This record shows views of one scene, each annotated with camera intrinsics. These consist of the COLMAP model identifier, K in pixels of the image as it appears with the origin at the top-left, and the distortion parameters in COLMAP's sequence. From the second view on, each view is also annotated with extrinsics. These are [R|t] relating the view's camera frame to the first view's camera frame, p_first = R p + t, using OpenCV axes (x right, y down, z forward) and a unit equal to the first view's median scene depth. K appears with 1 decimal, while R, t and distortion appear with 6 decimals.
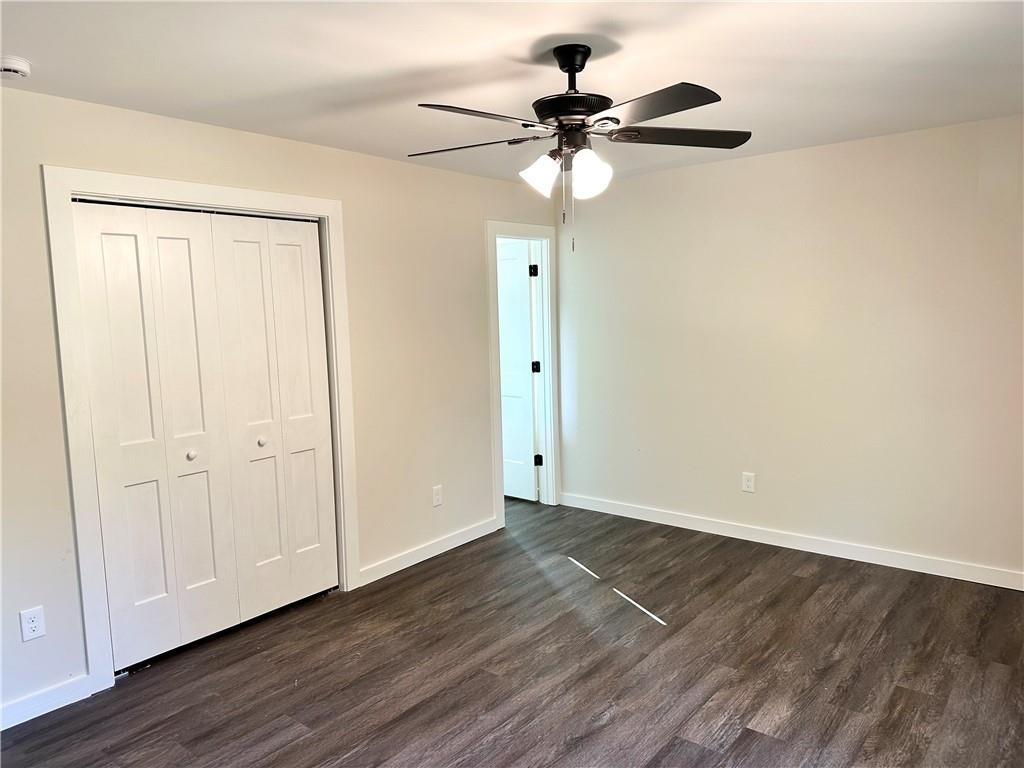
lens RADIAL K [[713.9, 0, 512.0], [0, 713.9, 384.0], [0, 0, 1]] dist [-0.000808, -0.007129]
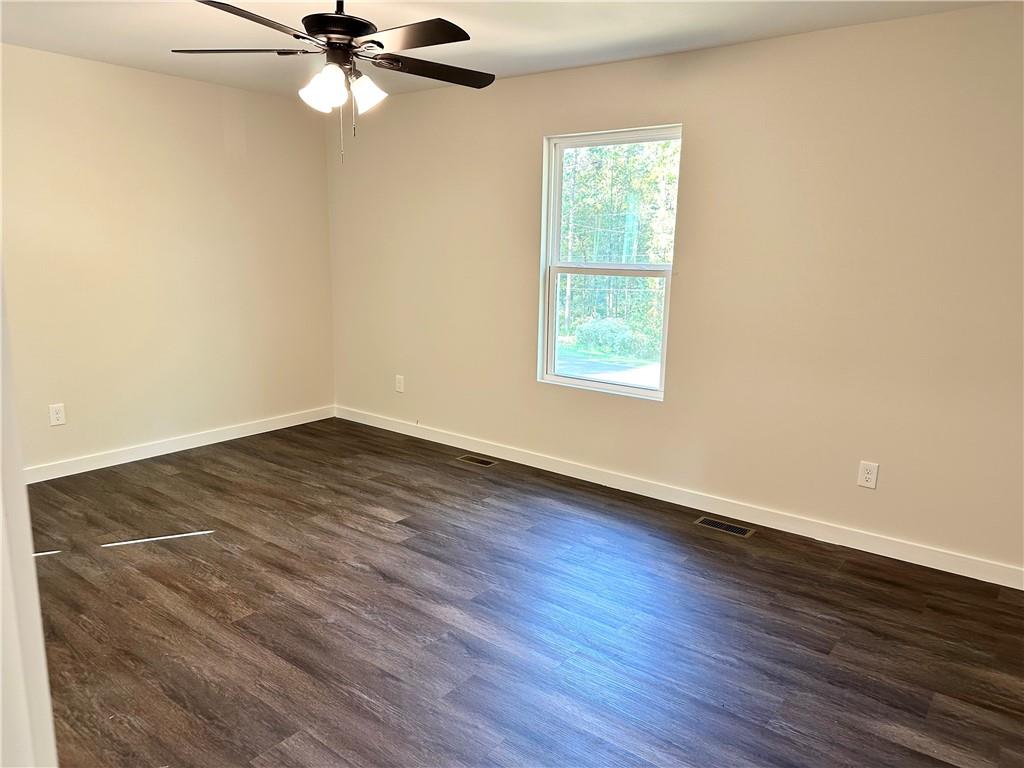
lens RADIAL K [[713.9, 0, 512.0], [0, 713.9, 384.0], [0, 0, 1]] dist [-0.000808, -0.007129]
pose [[-0.024757, -0.170141, 0.985109, -0.876112], [0.086370, 0.981362, 0.171665, -0.011700], [-0.995955, 0.089334, -0.009601, 0.641405]]
